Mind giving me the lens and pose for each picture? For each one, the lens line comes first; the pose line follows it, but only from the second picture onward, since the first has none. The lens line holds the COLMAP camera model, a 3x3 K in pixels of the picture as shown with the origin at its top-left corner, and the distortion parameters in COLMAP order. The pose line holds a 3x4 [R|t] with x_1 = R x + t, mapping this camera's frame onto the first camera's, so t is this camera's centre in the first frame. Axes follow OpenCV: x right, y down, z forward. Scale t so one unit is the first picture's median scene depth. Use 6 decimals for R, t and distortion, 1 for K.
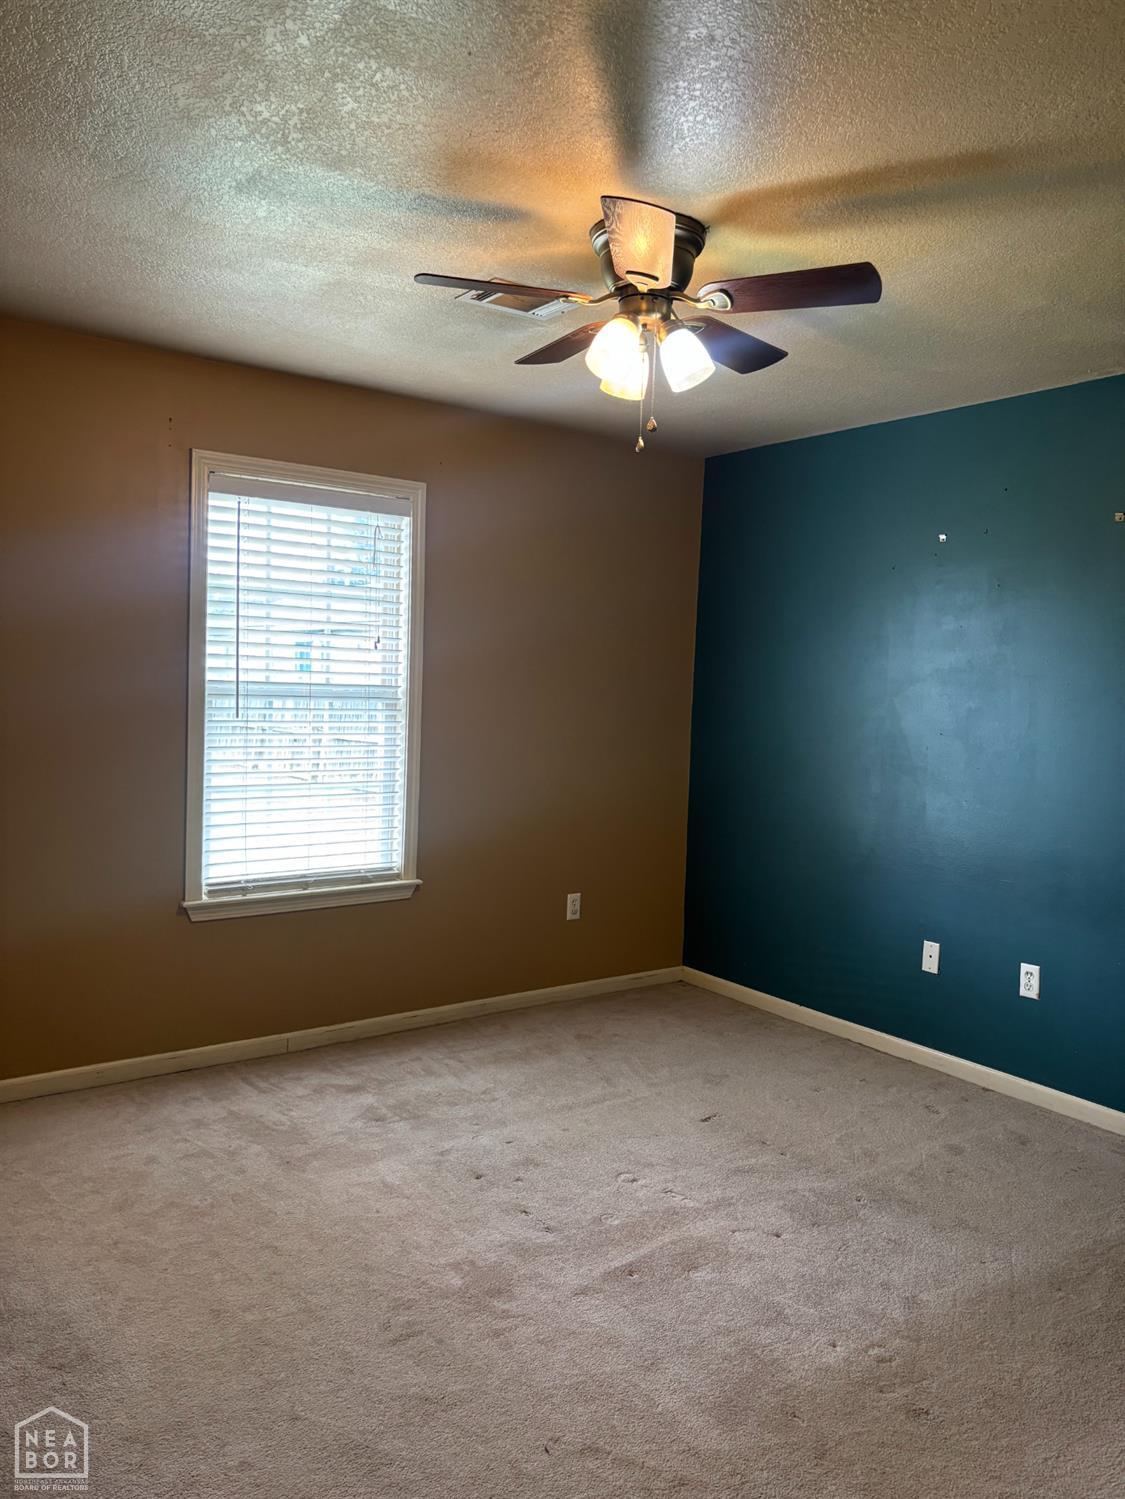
lens RADIAL K [[1131.9, 0, 565.3], [0, 1131.9, 748.7], [0, 0, 1]] dist [0.032902, -0.031054]
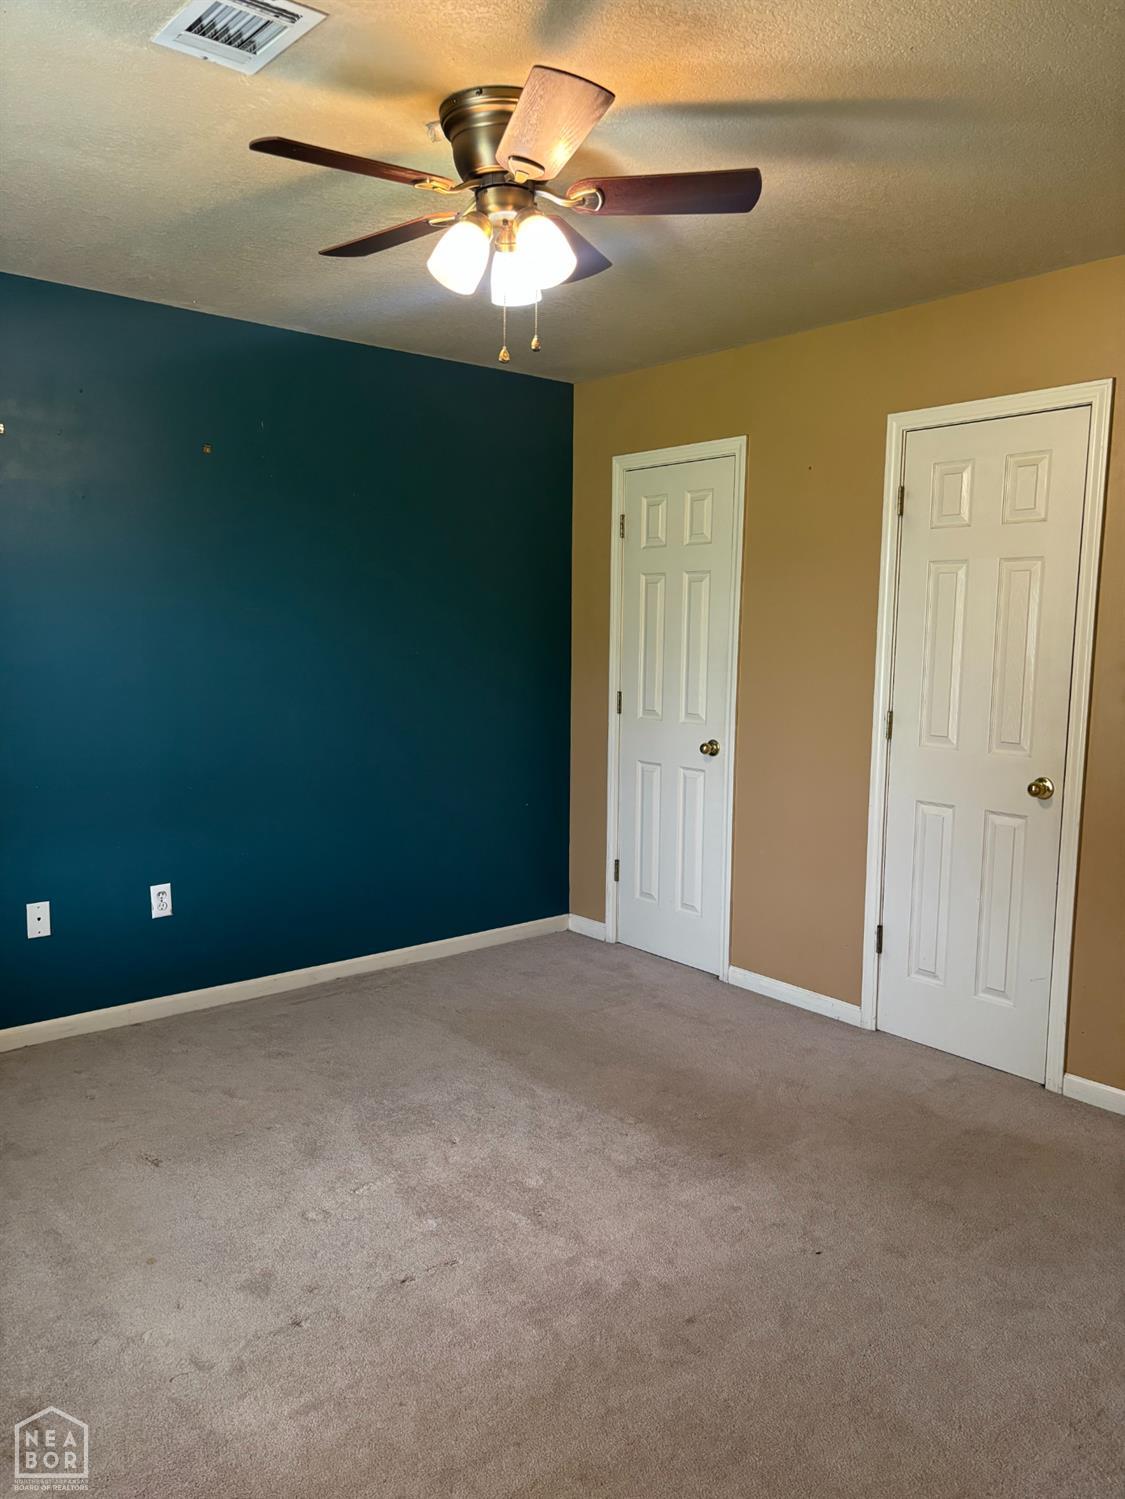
lens RADIAL K [[1131.9, 0, 566.7], [0, 1131.9, 748.9], [0, 0, 1]] dist [0.032902, -0.031054]
pose [[-0.064967, -0.138474, 0.988233, -0.726157], [0.044632, 0.988931, 0.141506, -0.068924], [-0.996889, 0.053300, -0.058067, 0.841710]]
